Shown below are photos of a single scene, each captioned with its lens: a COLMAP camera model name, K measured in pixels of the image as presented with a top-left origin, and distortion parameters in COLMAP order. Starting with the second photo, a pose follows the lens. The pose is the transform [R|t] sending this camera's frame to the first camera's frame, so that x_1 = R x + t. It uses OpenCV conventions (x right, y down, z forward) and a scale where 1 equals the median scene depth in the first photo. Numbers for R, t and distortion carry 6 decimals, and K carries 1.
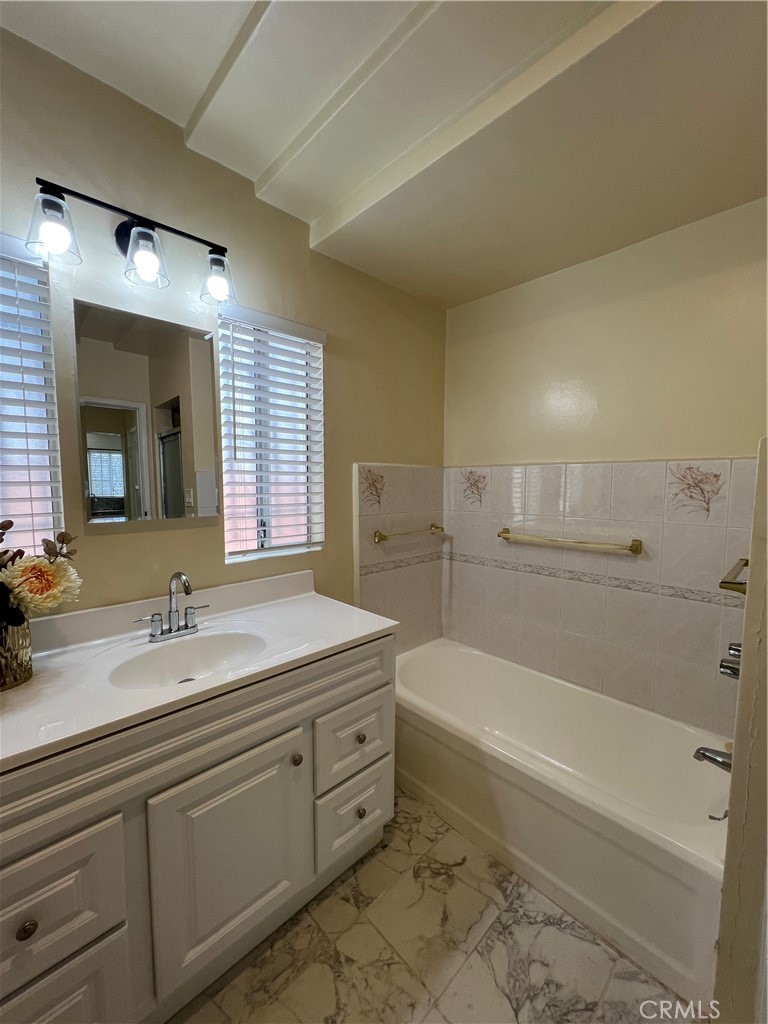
lens RADIAL K [[412.0, 0, 383.3], [0, 412.0, 514.5], [0, 0, 1]] dist [0.000902, 0.000128]
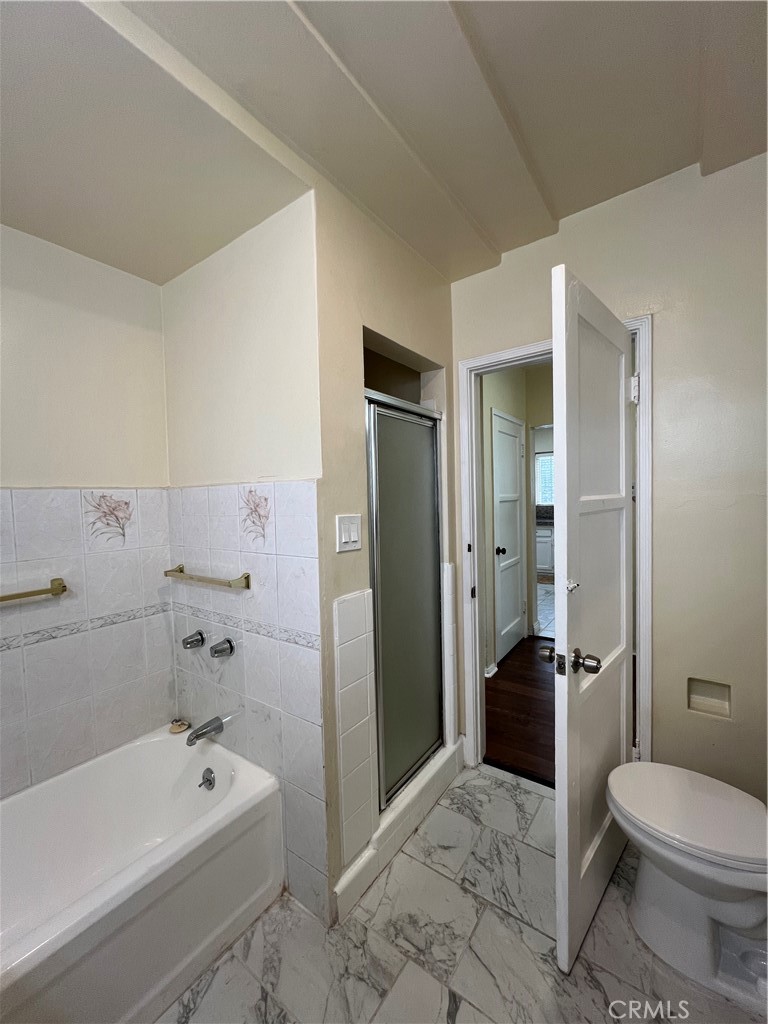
lens RADIAL K [[407.1, 0, 383.3], [0, 407.1, 514.6], [0, 0, 1]] dist [-0.007719, 0.000061]
pose [[-0.181319, -0.032432, 0.982889, -0.380994], [0.112146, 0.992254, 0.053429, -0.044946], [-0.977009, 0.119915, -0.176277, 0.519519]]
